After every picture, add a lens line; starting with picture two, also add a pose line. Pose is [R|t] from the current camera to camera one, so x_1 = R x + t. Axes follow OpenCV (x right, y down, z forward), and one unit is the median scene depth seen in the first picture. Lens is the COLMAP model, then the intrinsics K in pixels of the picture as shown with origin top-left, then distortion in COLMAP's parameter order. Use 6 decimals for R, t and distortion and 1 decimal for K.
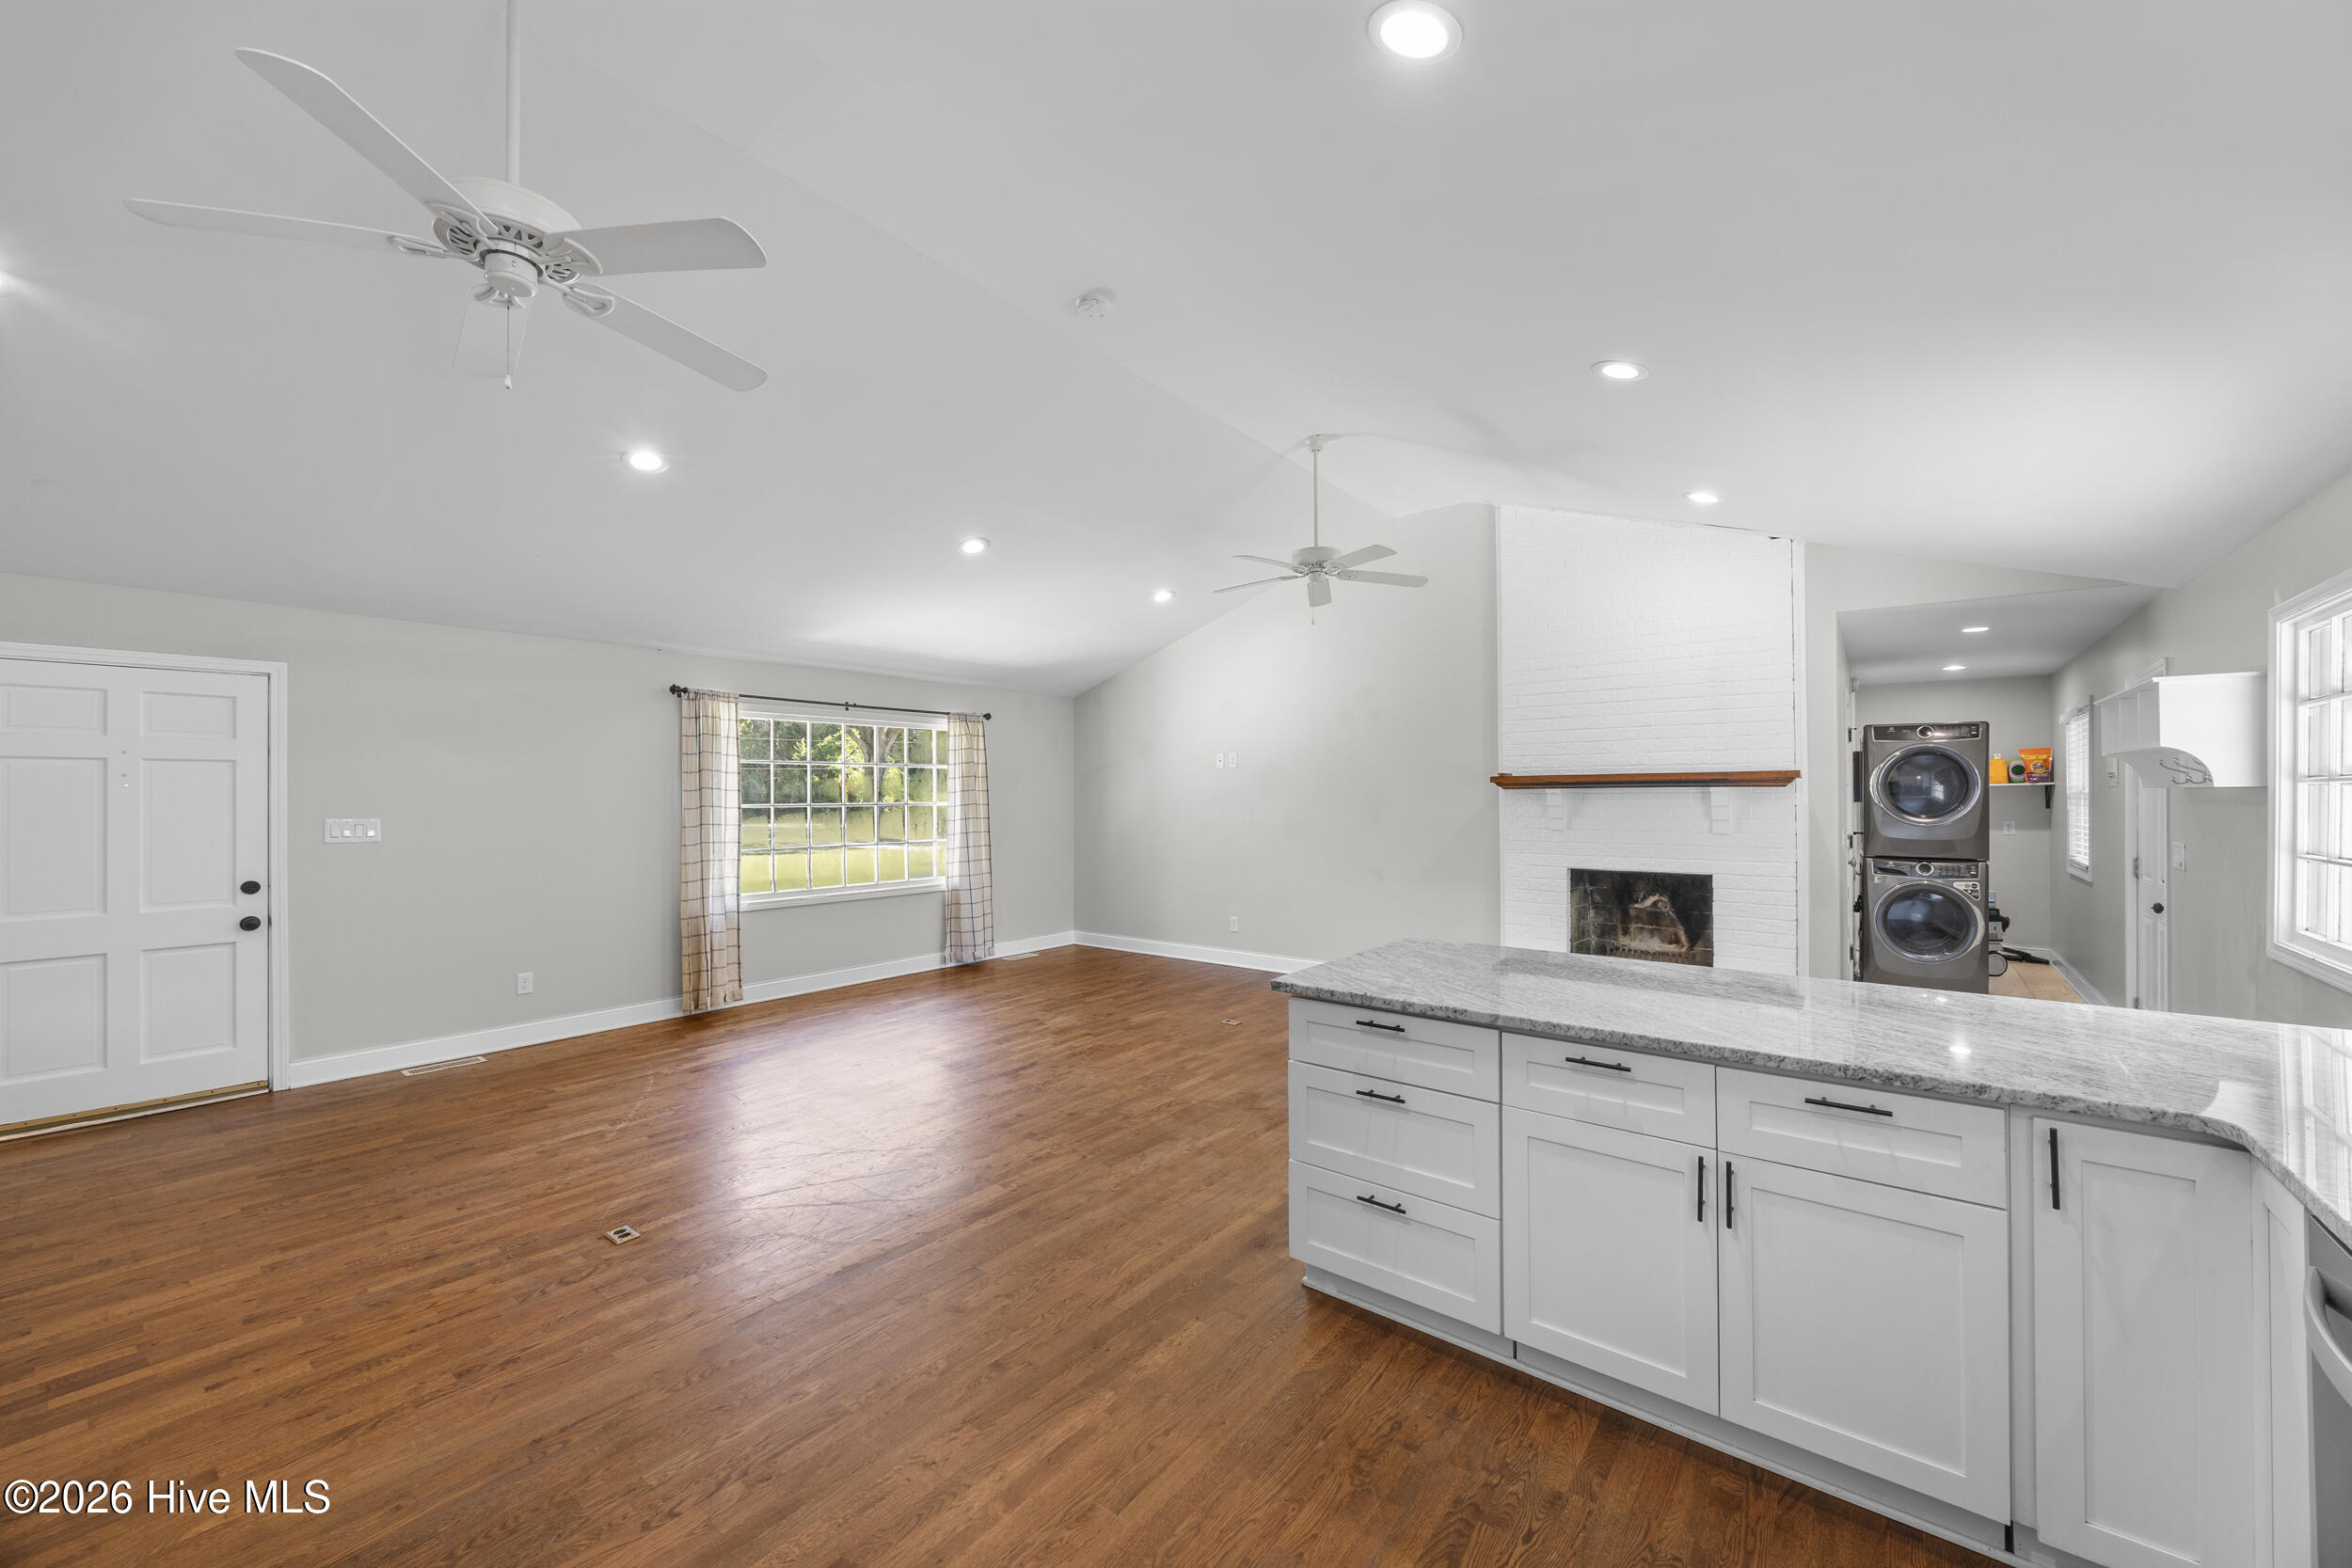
lens RADIAL K [[897.7, 0, 1182.0], [0, 897.7, 786.4], [0, 0, 1]] dist [-0.003111, -0.000129]
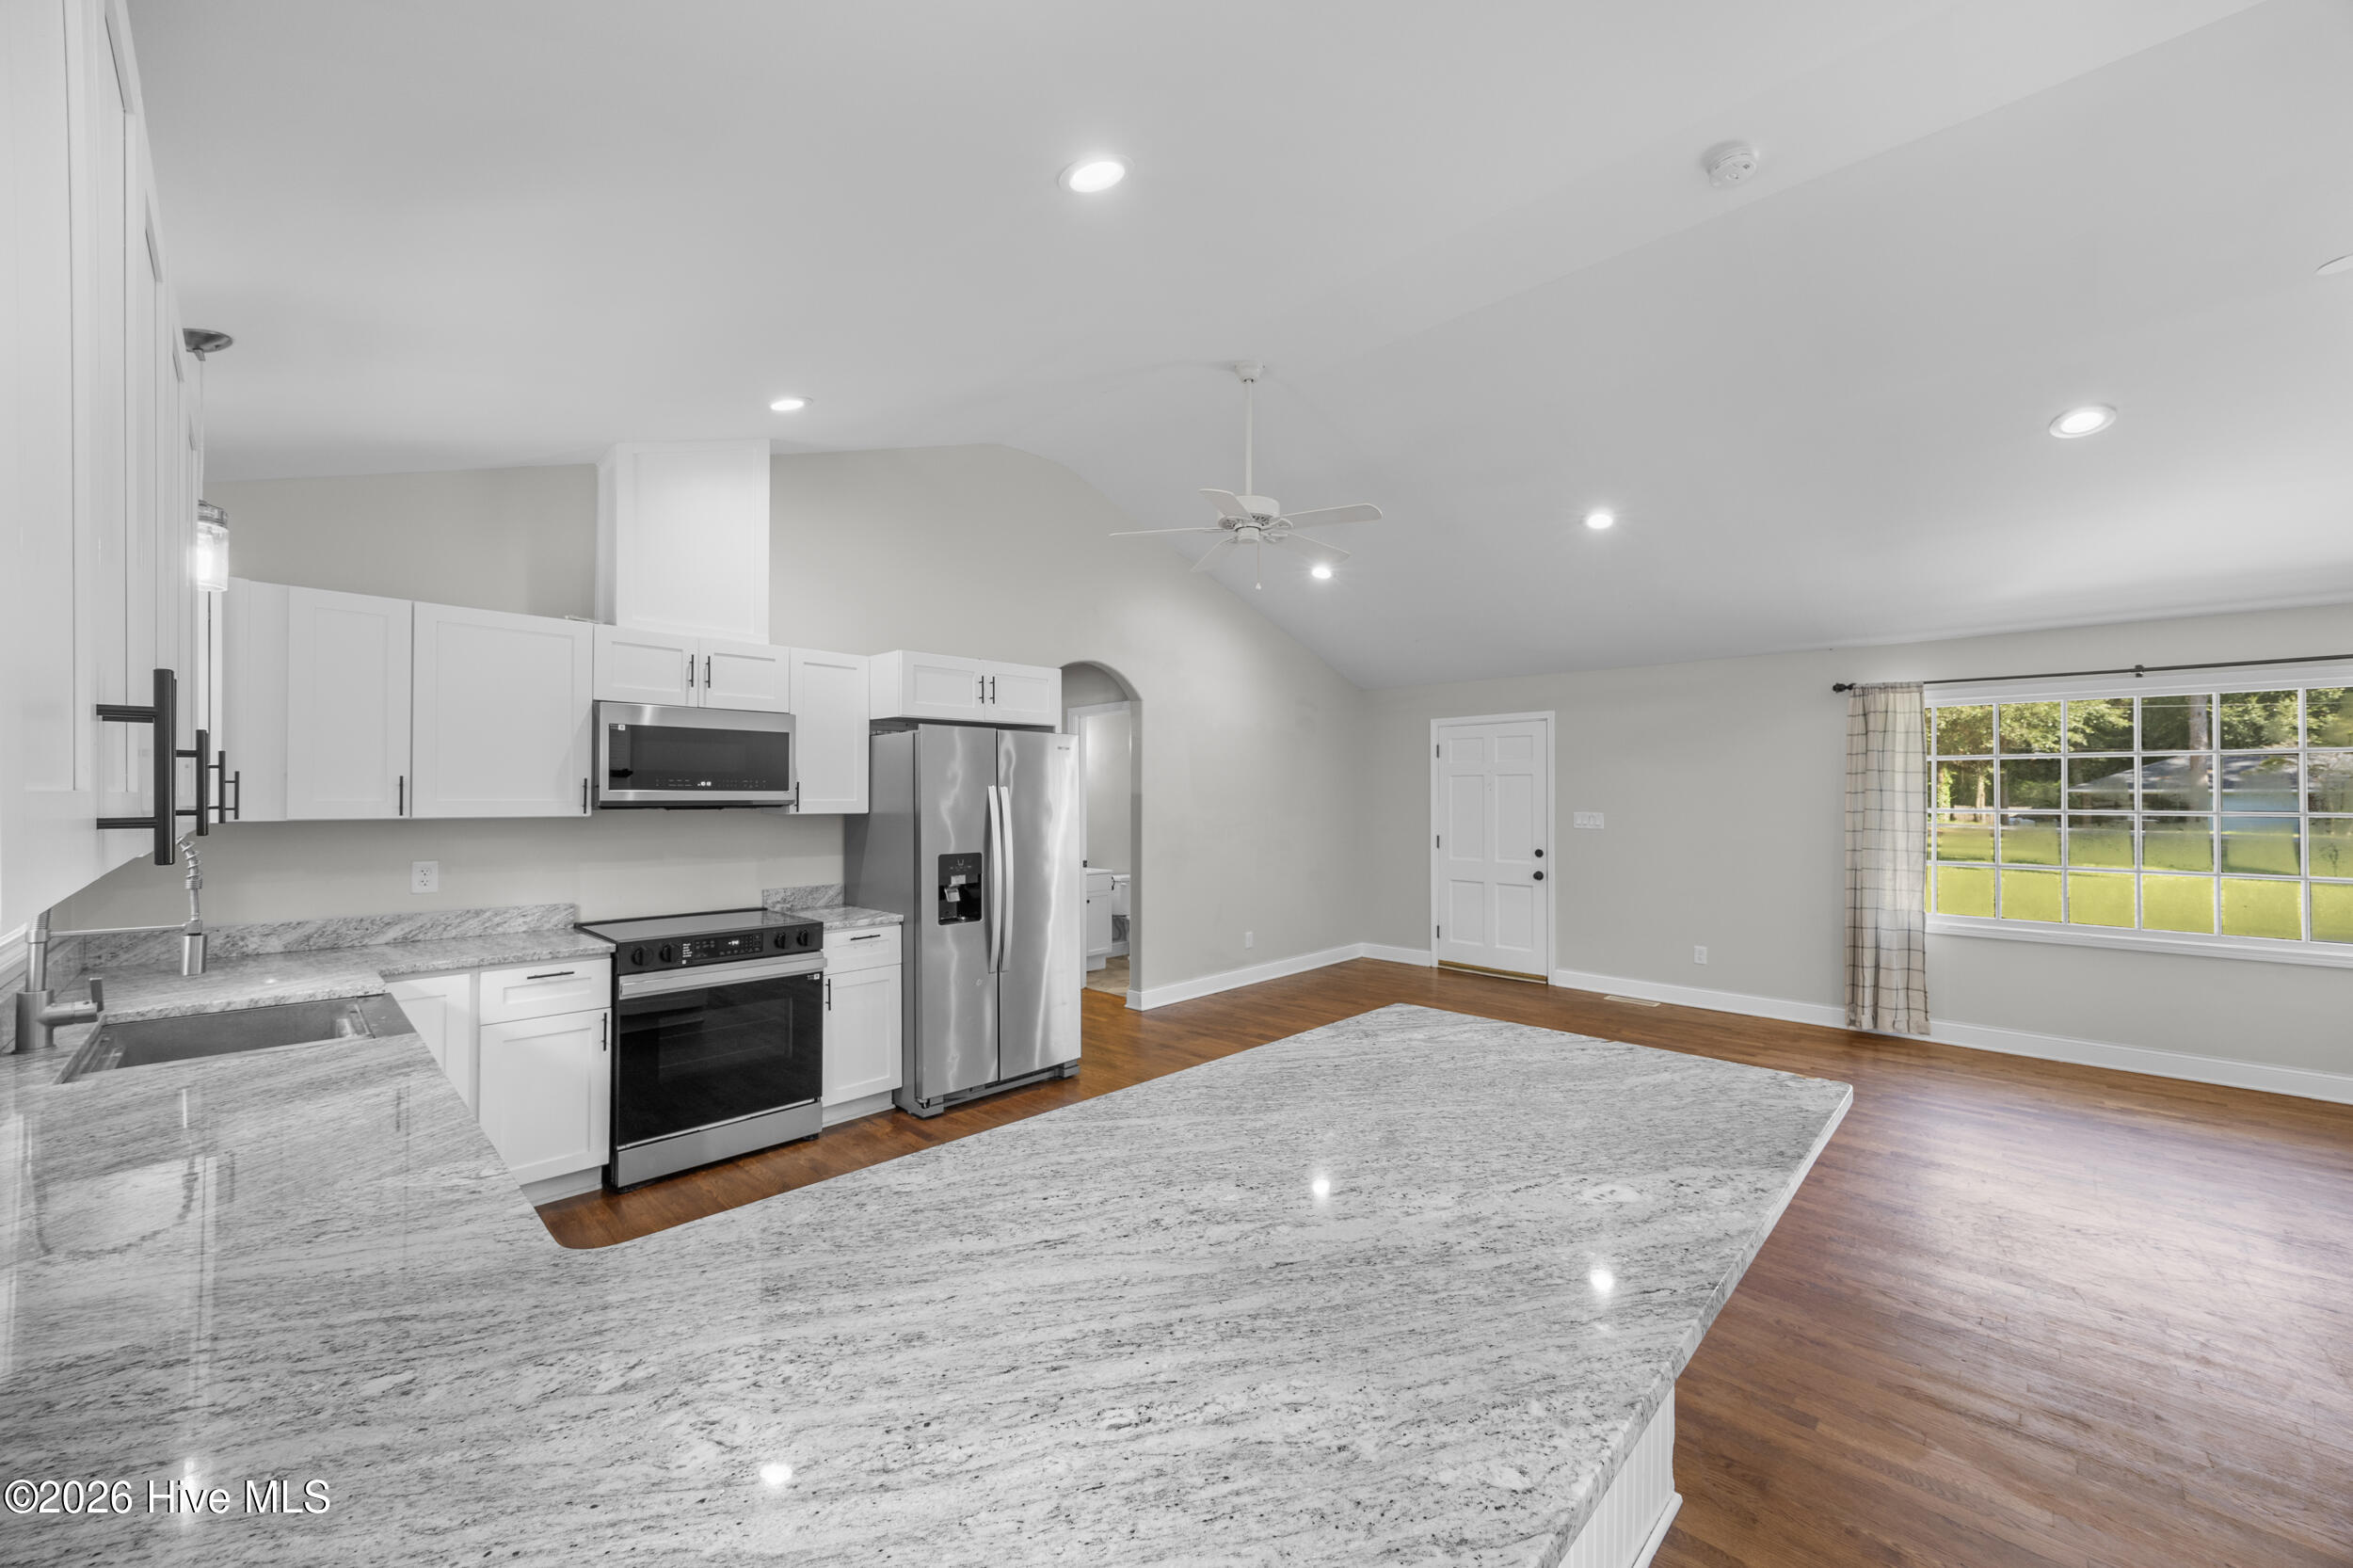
lens RADIAL K [[898.2, 0, 1176.6], [0, 898.2, 794.3], [0, 0, 1]] dist [-0.003111, -0.000129]
pose [[-0.097020, 0.002780, -0.995279, 0.459969], [0.006935, 0.999974, 0.002117, -0.000557], [0.995258, -0.006696, -0.097037, 0.380865]]
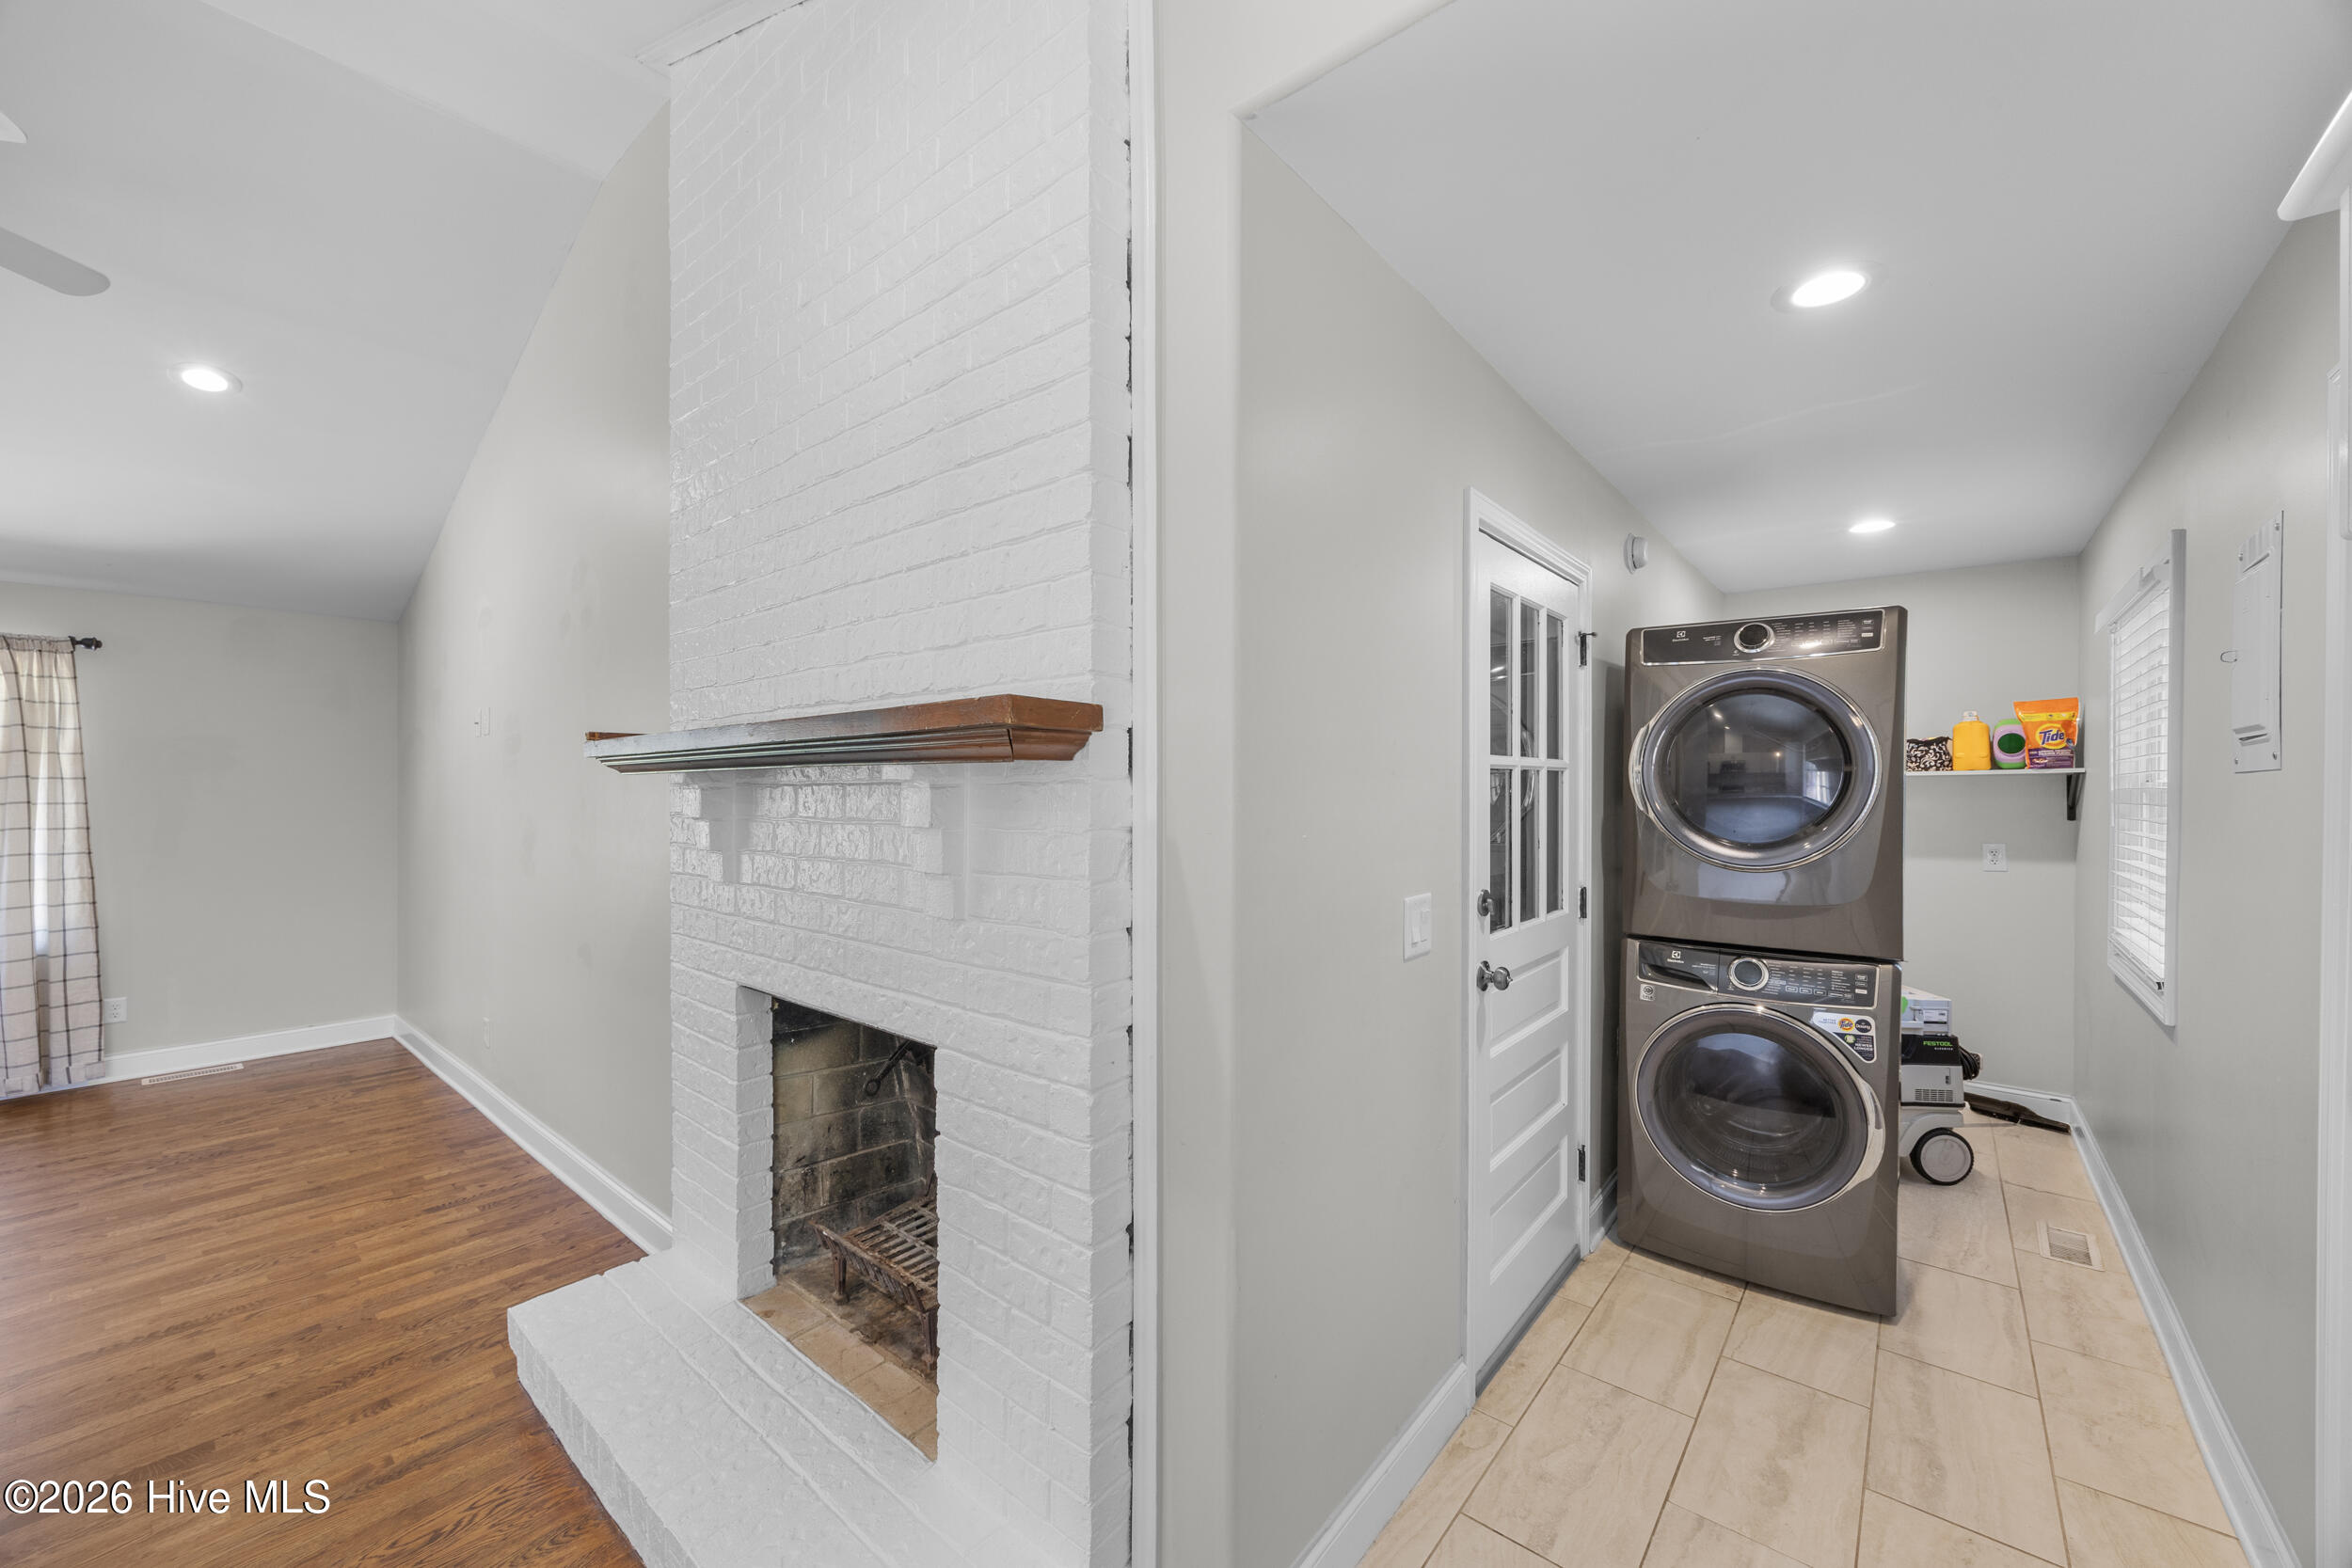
lens RADIAL K [[897.7, 0, 1179.4], [0, 897.7, 792.1], [0, 0, 1]] dist [-0.003111, -0.000129]
pose [[0.999664, 0.003802, -0.025635, 0.619399], [-0.003488, 0.999918, 0.012291, 0.005533], [0.025679, -0.012197, 0.999596, 0.626496]]
